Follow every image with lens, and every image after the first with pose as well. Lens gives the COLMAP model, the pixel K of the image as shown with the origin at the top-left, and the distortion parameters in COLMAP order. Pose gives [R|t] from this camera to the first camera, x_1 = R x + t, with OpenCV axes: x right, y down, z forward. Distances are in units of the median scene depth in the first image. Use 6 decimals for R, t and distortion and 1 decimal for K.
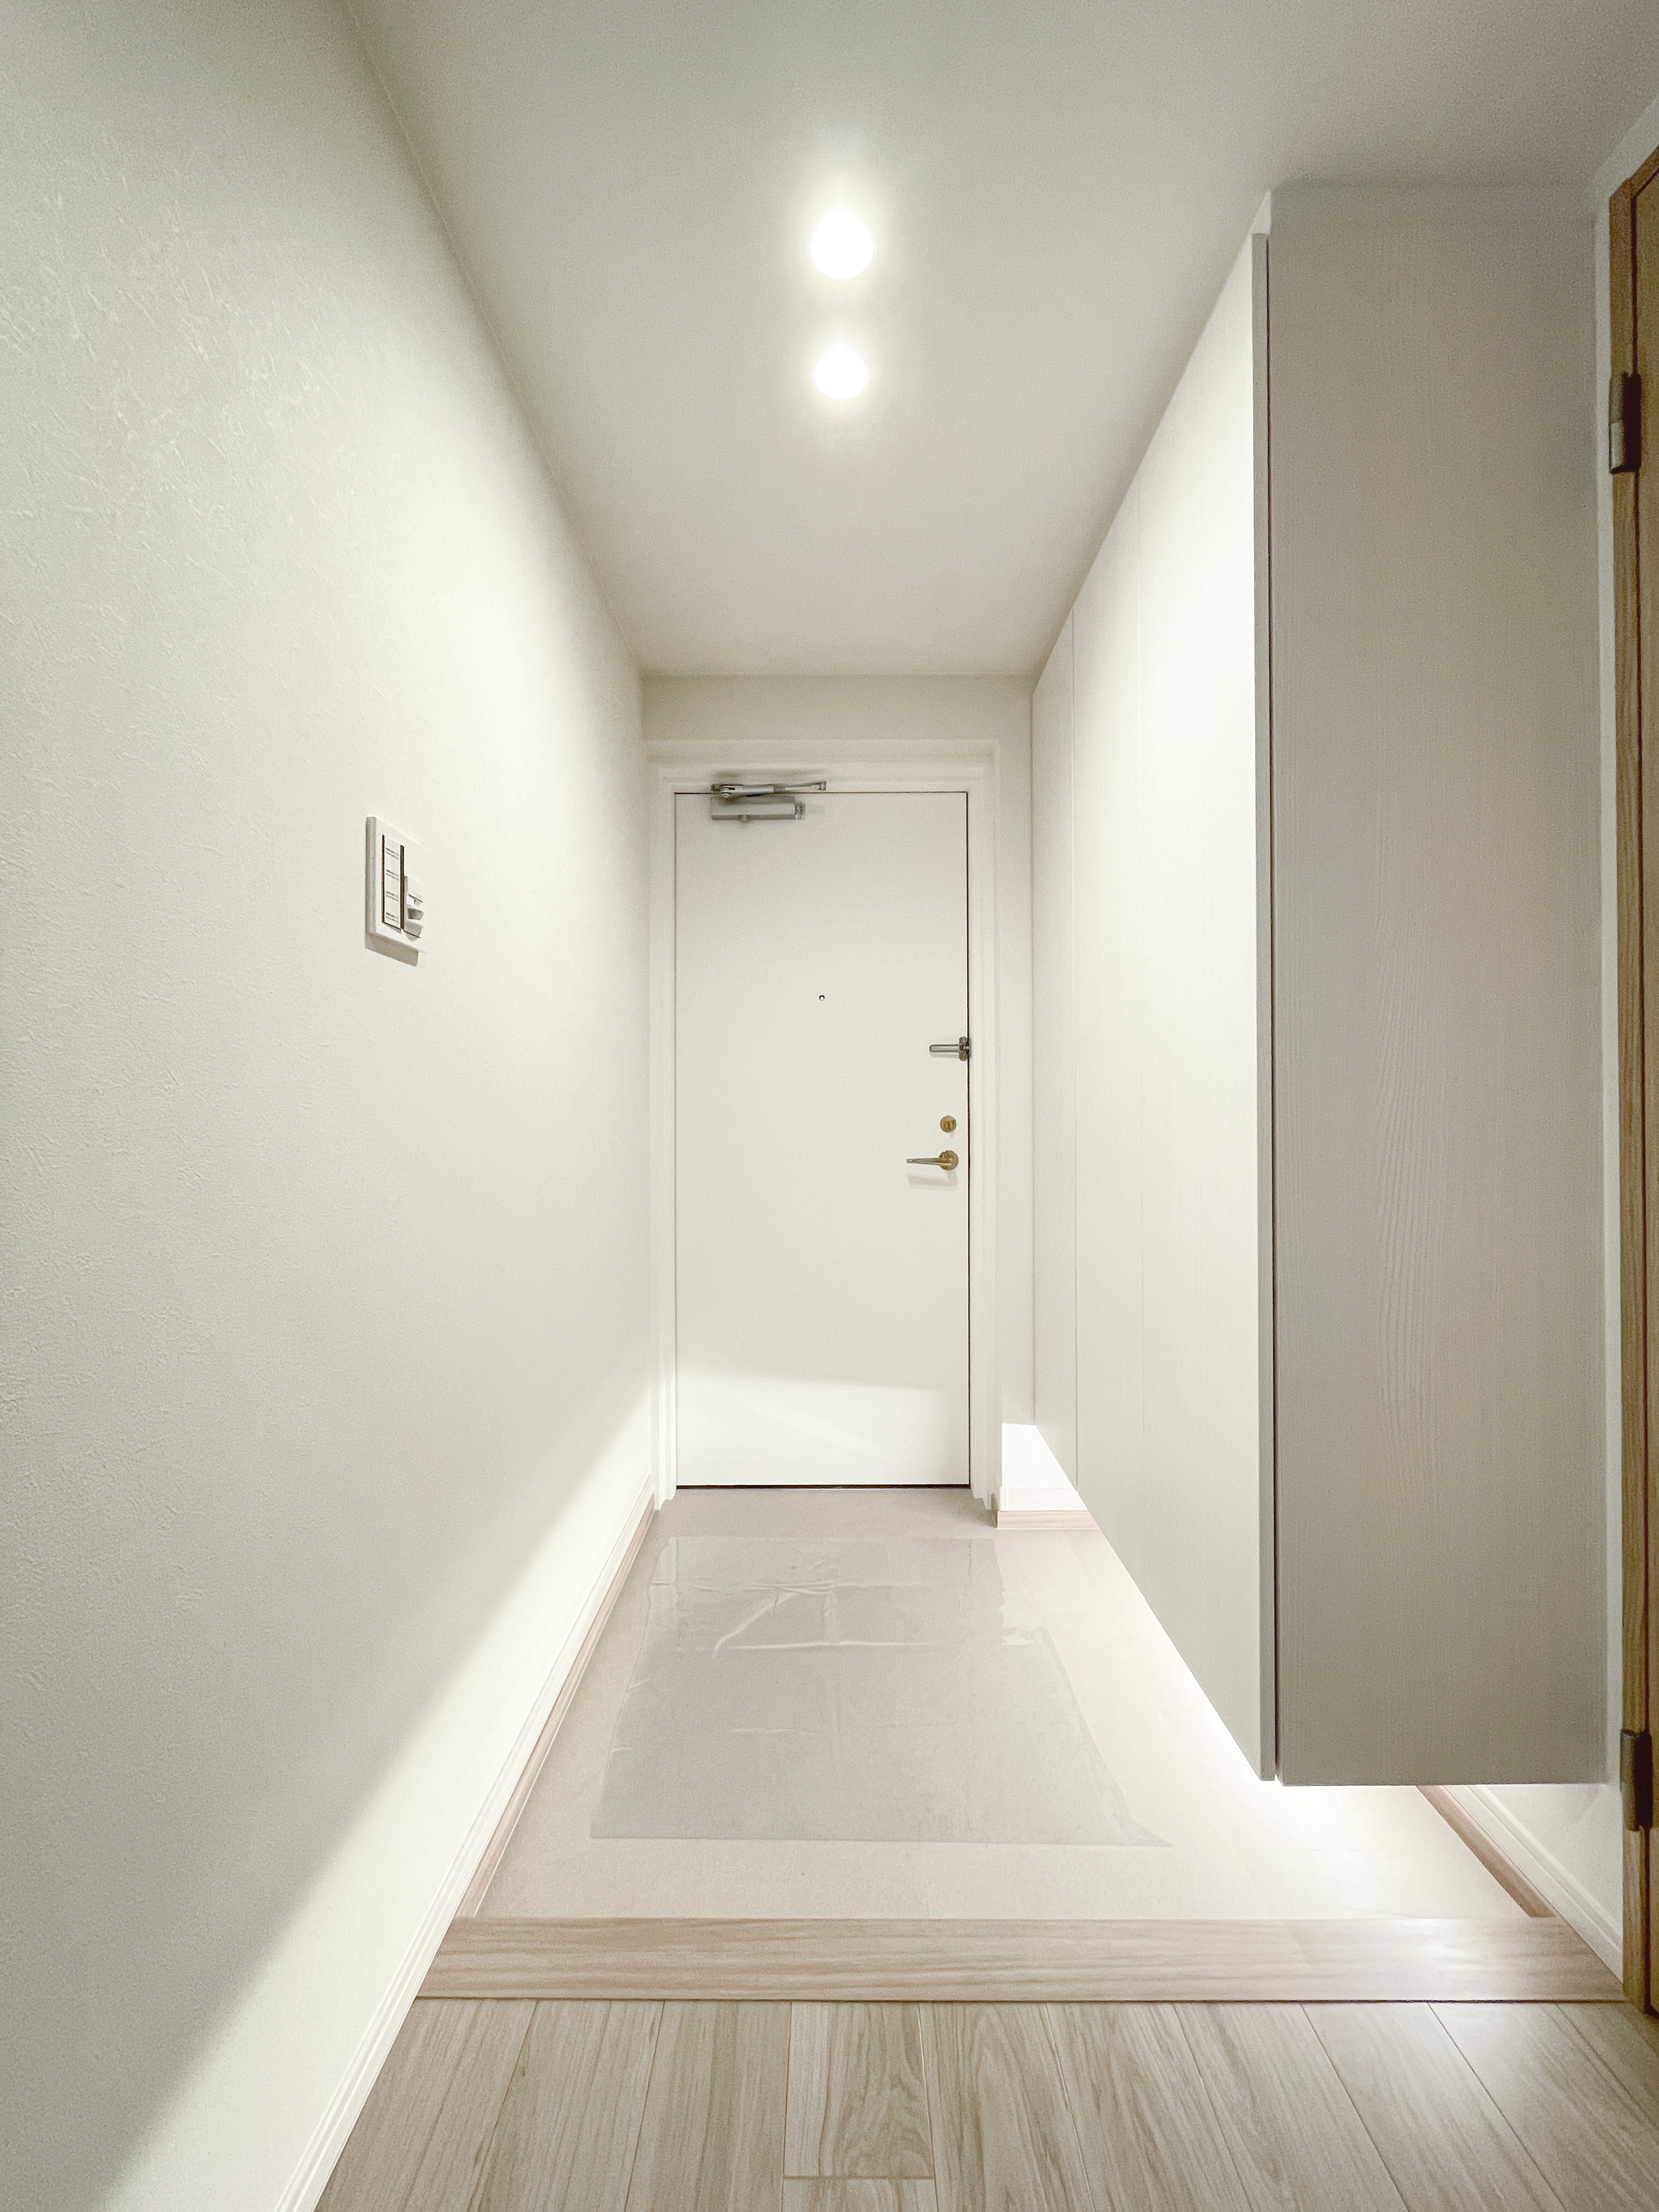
lens RADIAL K [[941.9, 0, 829.5], [0, 941.9, 1106.0], [0, 0, 1]] dist [-0.001021, -0.000431]
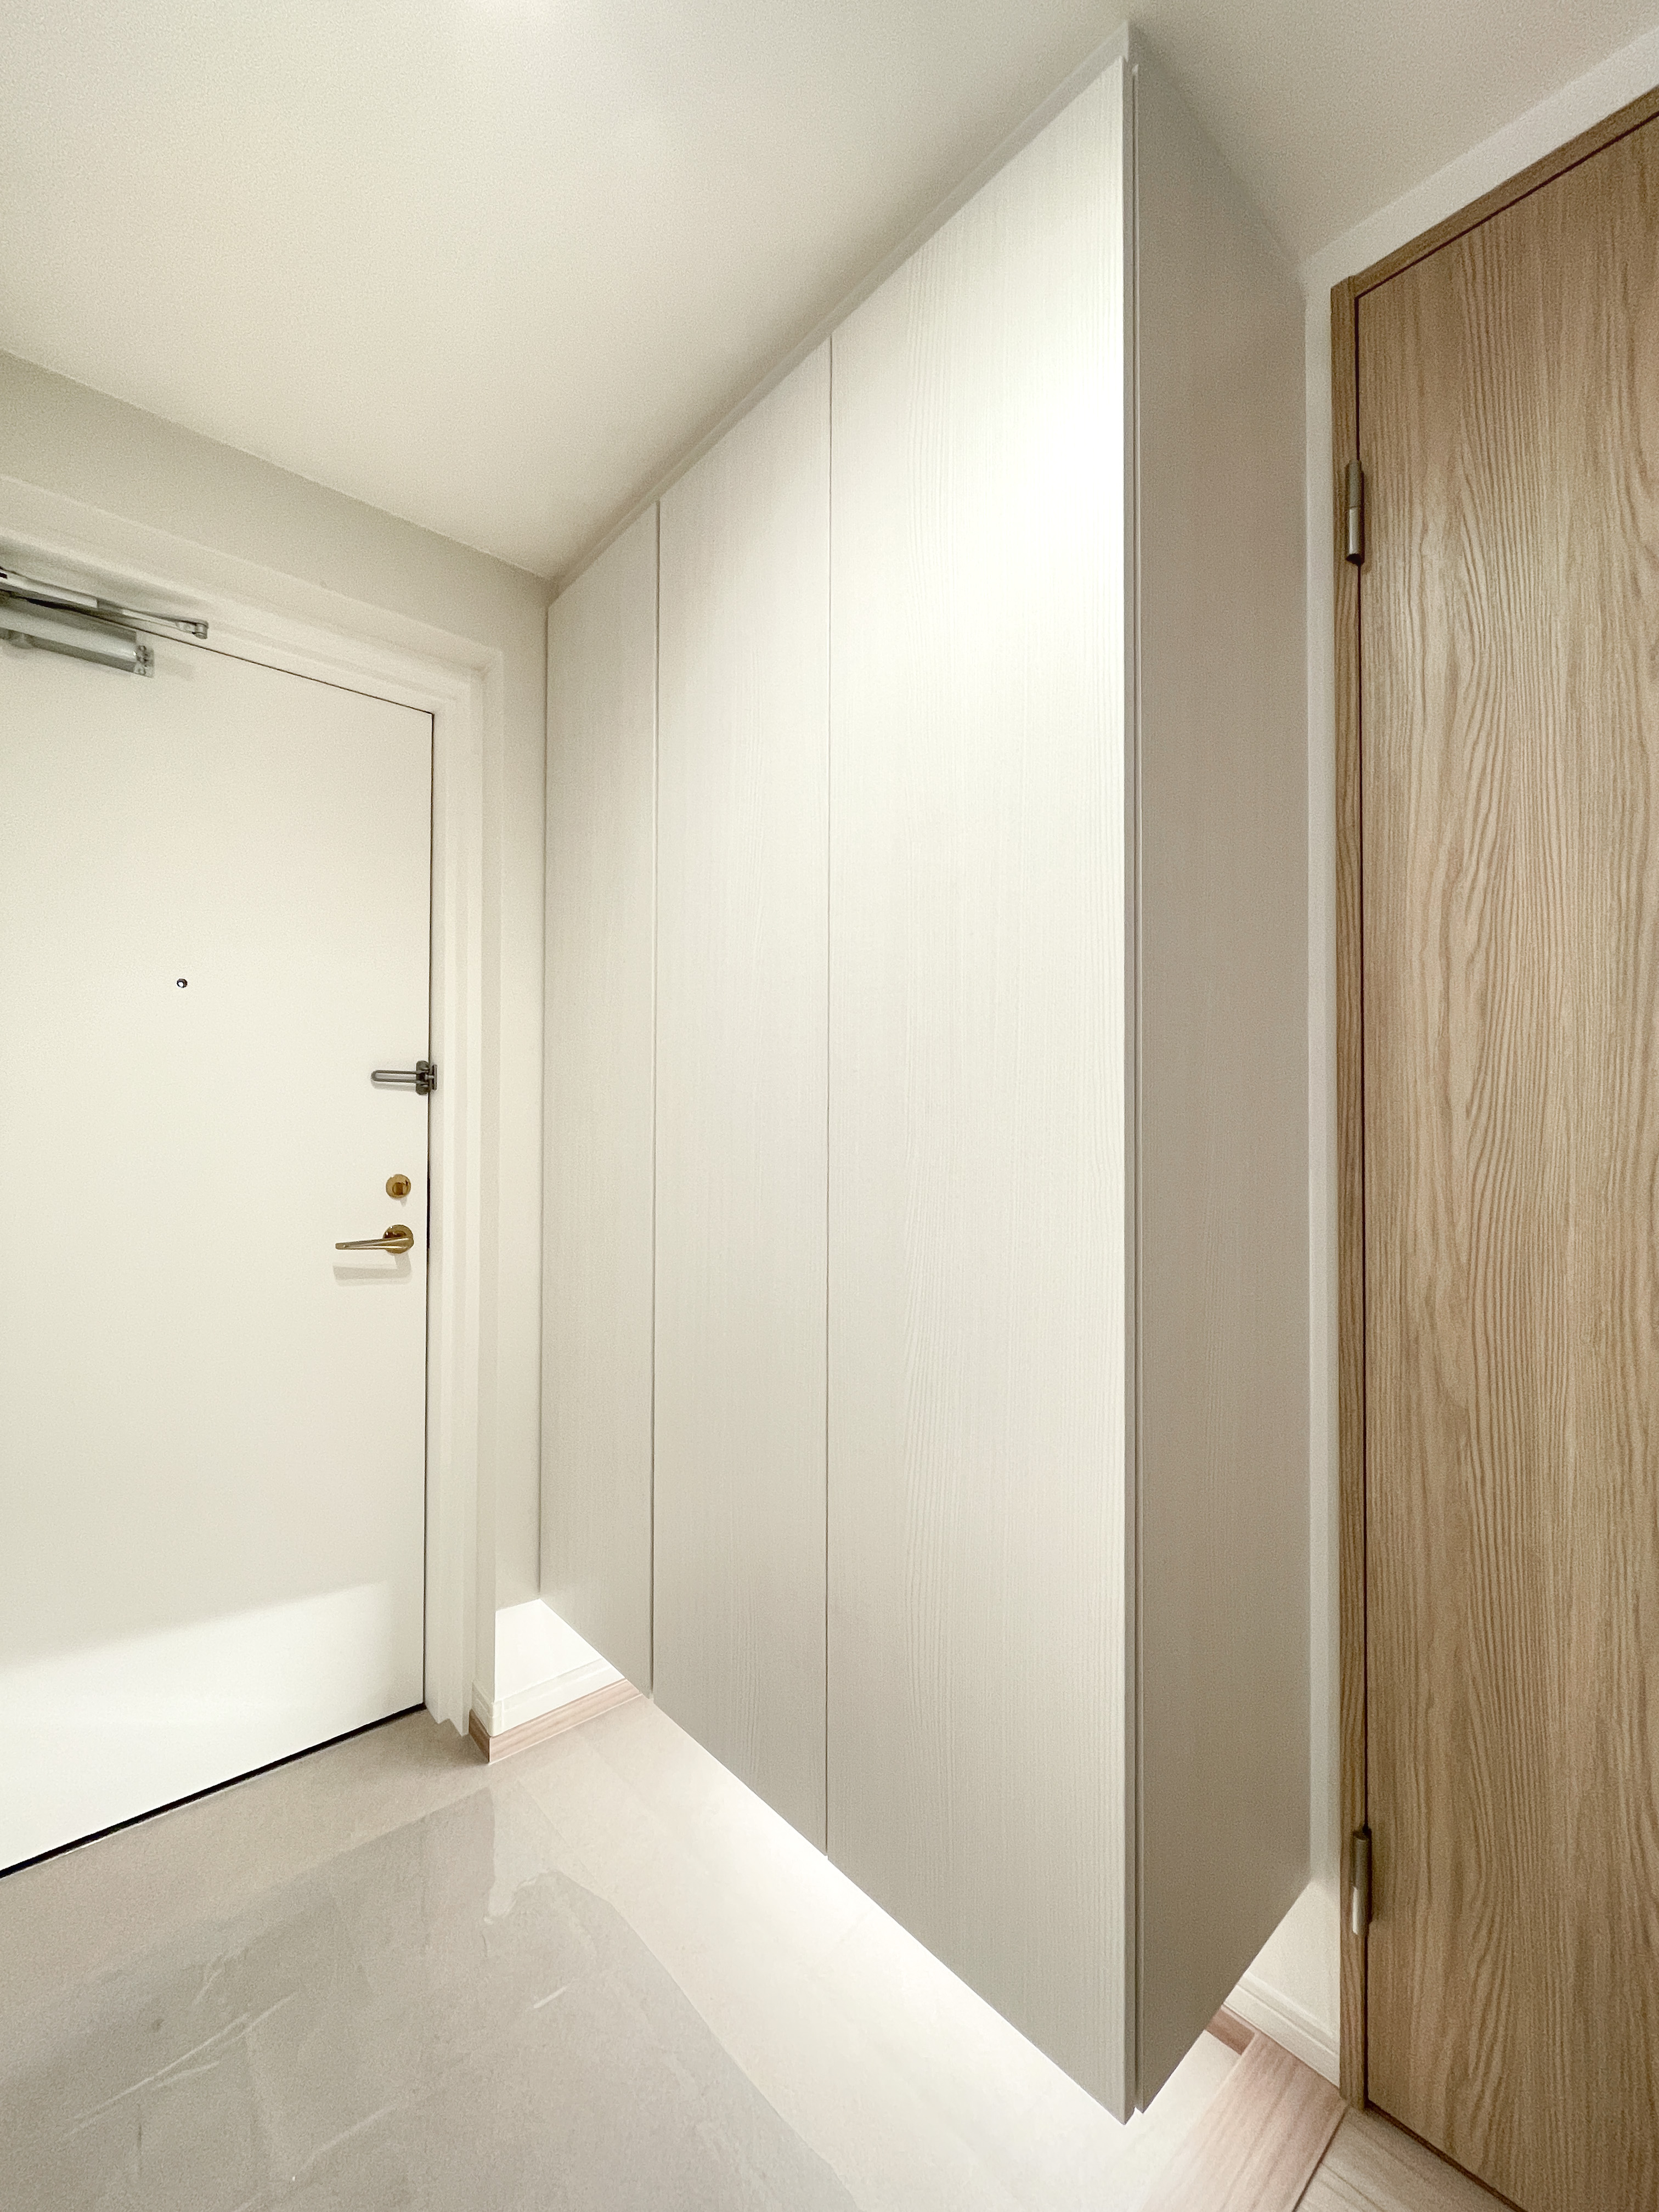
lens RADIAL K [[941.9, 0, 829.5], [0, 941.9, 1106.0], [0, 0, 1]] dist [-0.001021, -0.000431]
pose [[0.741728, 0.014361, 0.670547, -0.106681], [-0.010474, 0.999897, -0.009829, -0.037765], [-0.670619, 0.000267, 0.741802, 0.291832]]
